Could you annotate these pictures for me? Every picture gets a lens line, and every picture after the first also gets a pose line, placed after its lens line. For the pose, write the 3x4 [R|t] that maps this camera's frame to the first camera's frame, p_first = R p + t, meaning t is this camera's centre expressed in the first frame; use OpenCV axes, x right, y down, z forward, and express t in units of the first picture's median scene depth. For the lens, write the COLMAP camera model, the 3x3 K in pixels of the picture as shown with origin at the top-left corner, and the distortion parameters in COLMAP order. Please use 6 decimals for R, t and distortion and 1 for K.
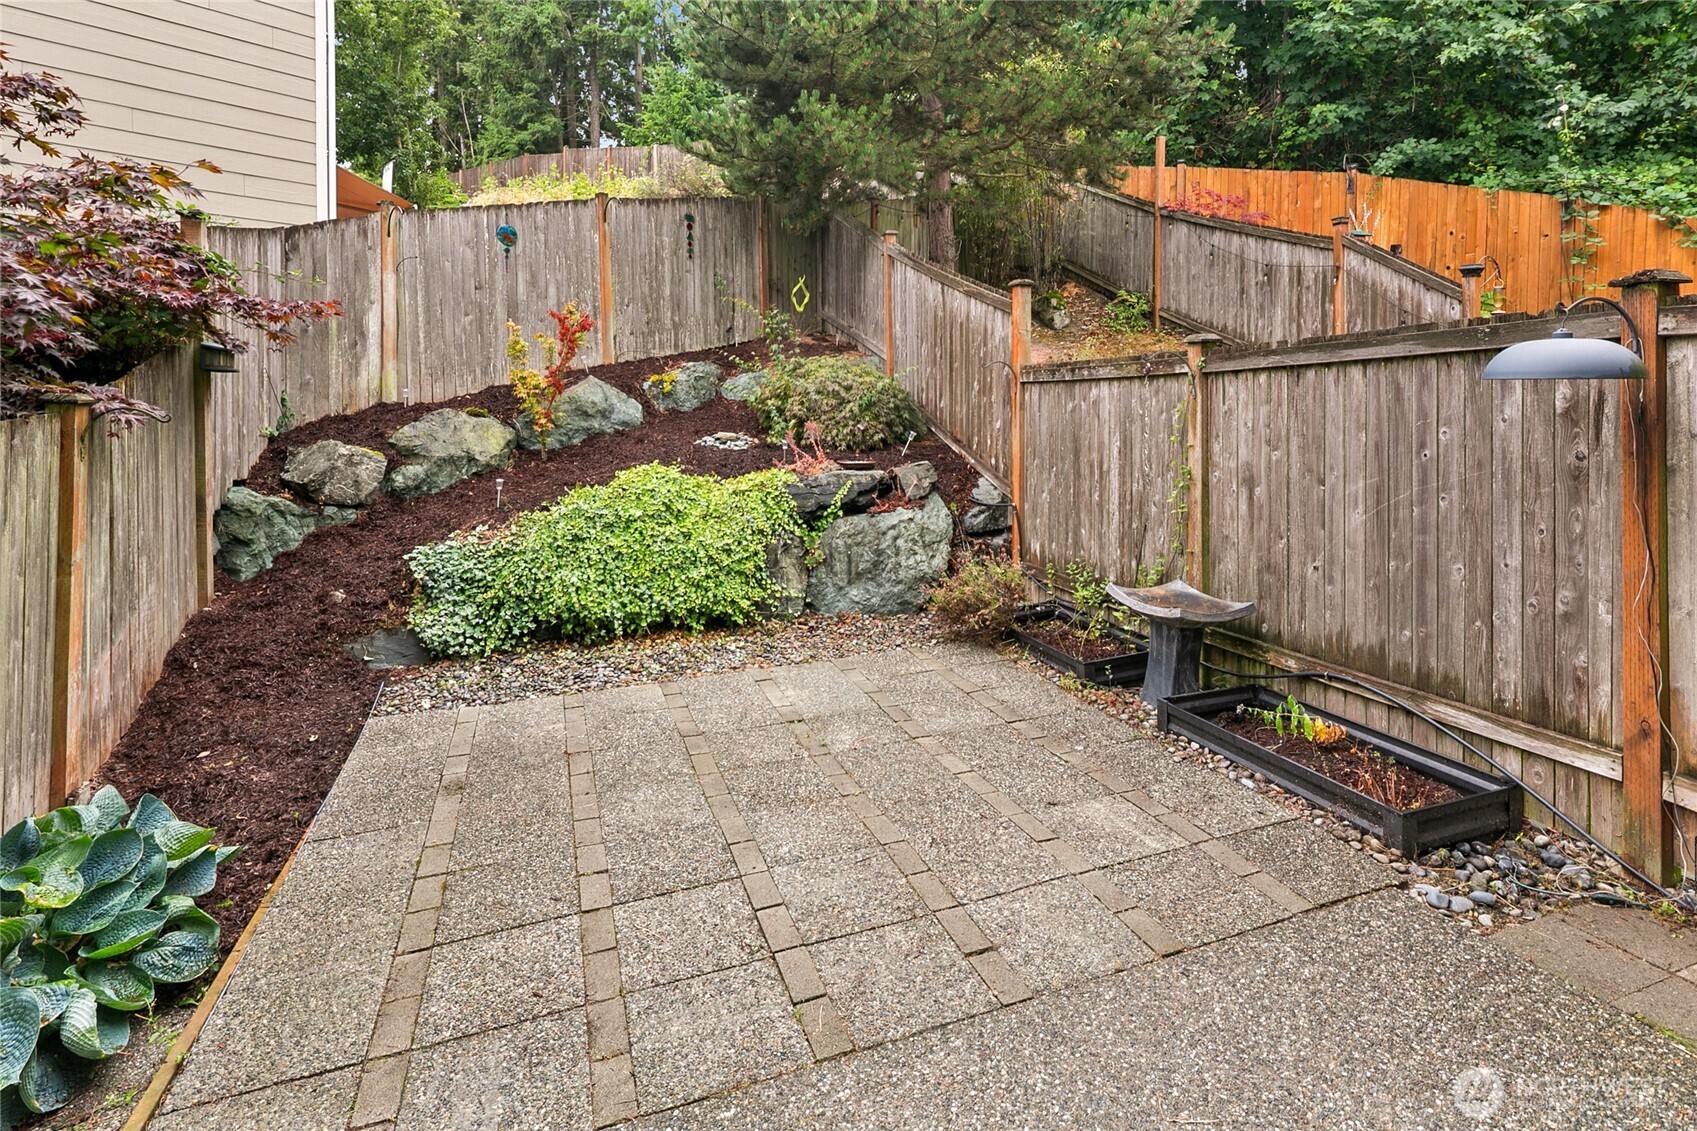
lens RADIAL K [[832.3, 0, 850.9], [0, 832.3, 438.0], [0, 0, 1]] dist [-0.000483, -0.002787]
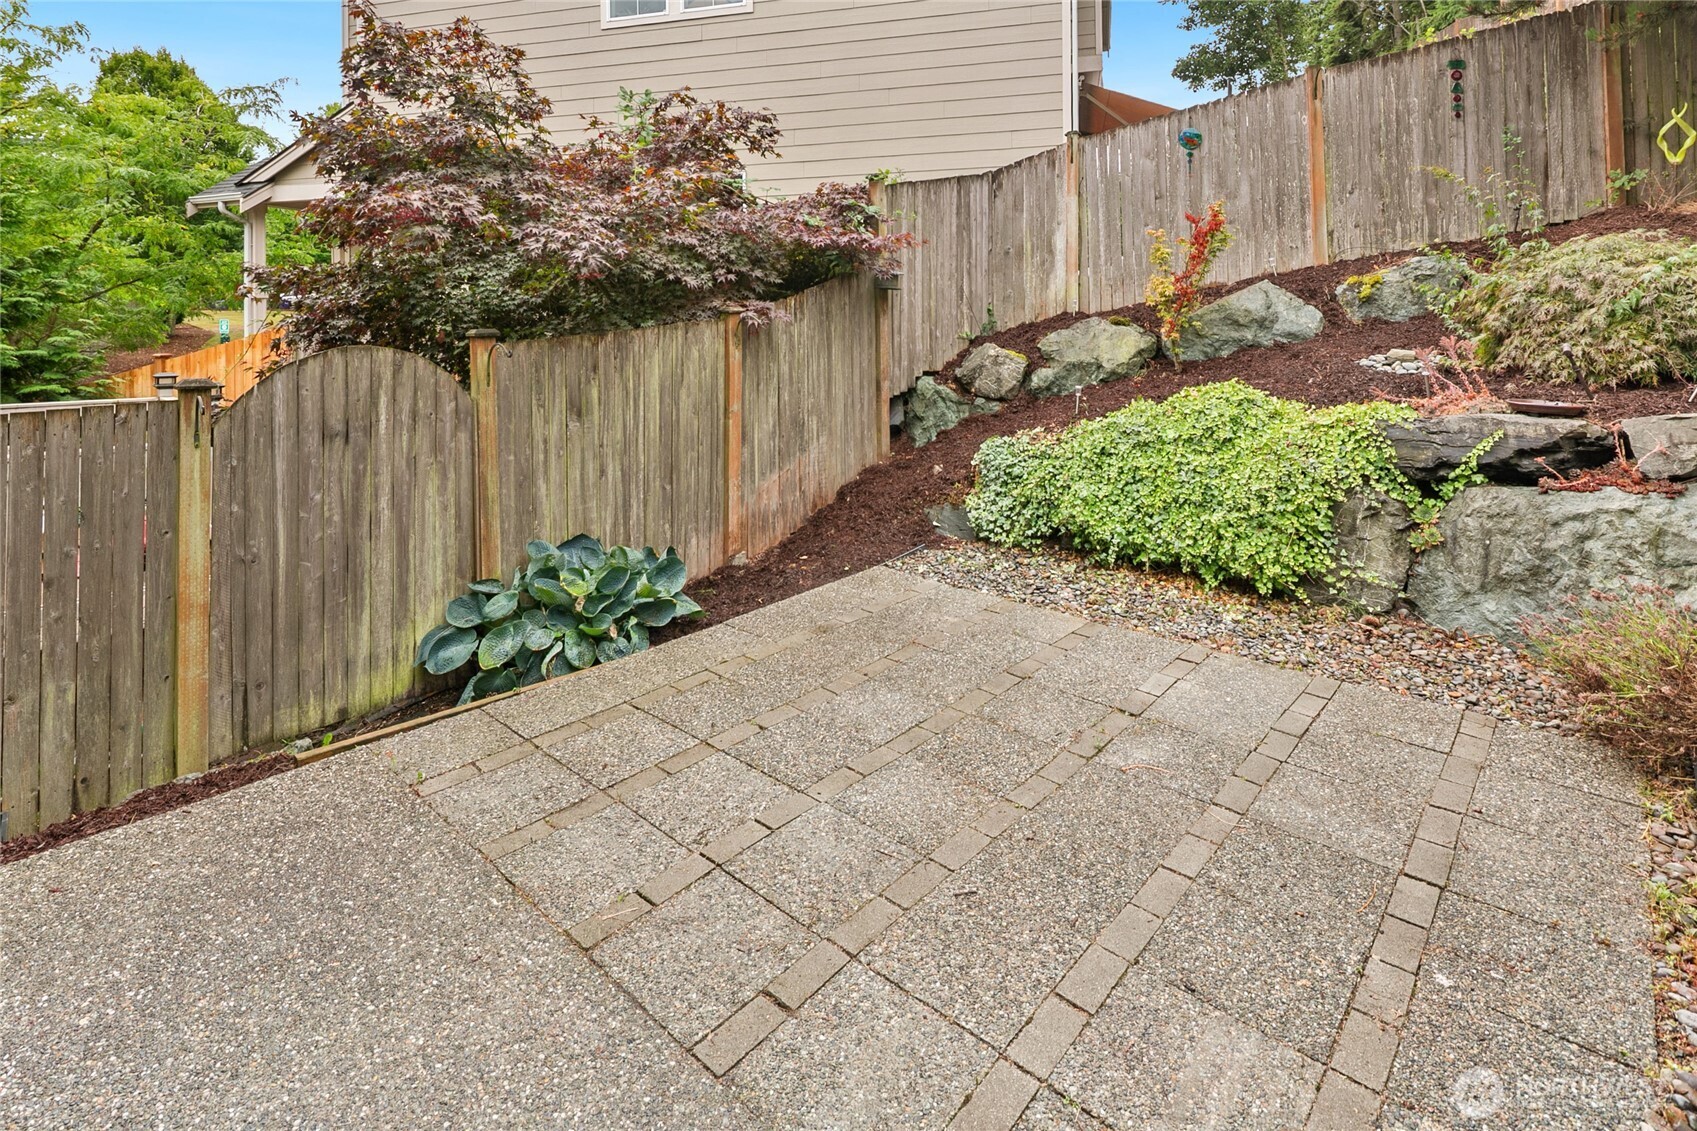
lens RADIAL K [[830.9, 0, 851.3], [0, 830.9, 333.2], [0, 0, 1]] dist [0.000501, -0.000387]
pose [[0.451448, 0.017961, -0.892117, 0.342617], [-0.033750, 0.999426, 0.003042, -0.008378], [0.891659, 0.028735, 0.451795, 0.268220]]
